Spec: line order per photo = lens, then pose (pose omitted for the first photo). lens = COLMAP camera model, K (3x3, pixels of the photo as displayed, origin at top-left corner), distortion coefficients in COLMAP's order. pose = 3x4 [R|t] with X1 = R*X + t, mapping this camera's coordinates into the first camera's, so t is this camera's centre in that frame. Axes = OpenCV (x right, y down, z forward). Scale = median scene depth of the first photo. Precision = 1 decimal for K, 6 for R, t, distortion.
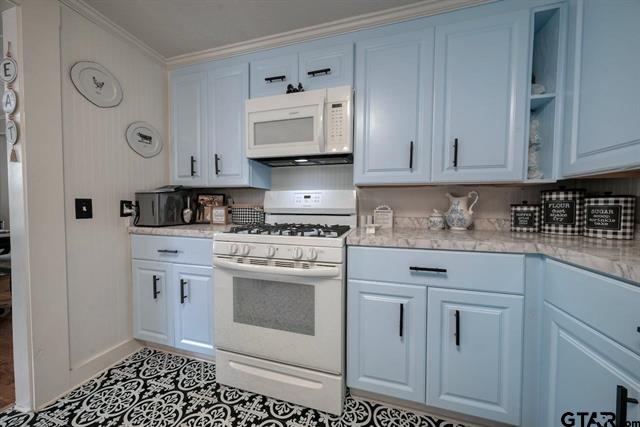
lens RADIAL K [[215.8, 0, 321.5], [0, 215.8, 213.2], [0, 0, 1]] dist [-0.006191, 0.000859]
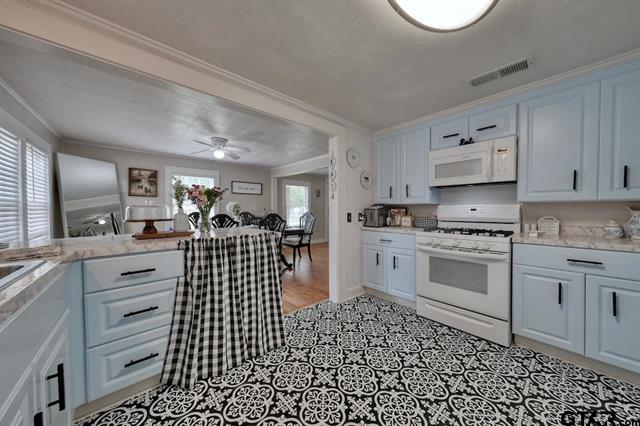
lens RADIAL K [[215.8, 0, 318.5], [0, 215.8, 213.2], [0, 0, 1]] dist [-0.006191, 0.000859]
pose [[0.830214, -0.001696, -0.557442, -0.152089], [-0.007240, 0.999878, -0.013825, -0.031155], [0.557398, 0.015514, 0.830101, -0.914665]]
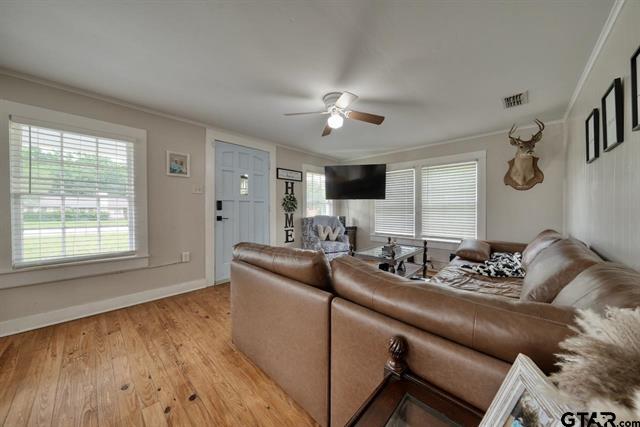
lens RADIAL K [[215.8, 0, 320.0], [0, 215.8, 211.4], [0, 0, 1]] dist [-0.006191, 0.000859]
pose [[0.882058, -0.005431, -0.471109, -1.025843], [-0.007392, 0.999651, -0.025363, -0.117266], [0.471082, 0.025854, 0.881710, 2.336091]]
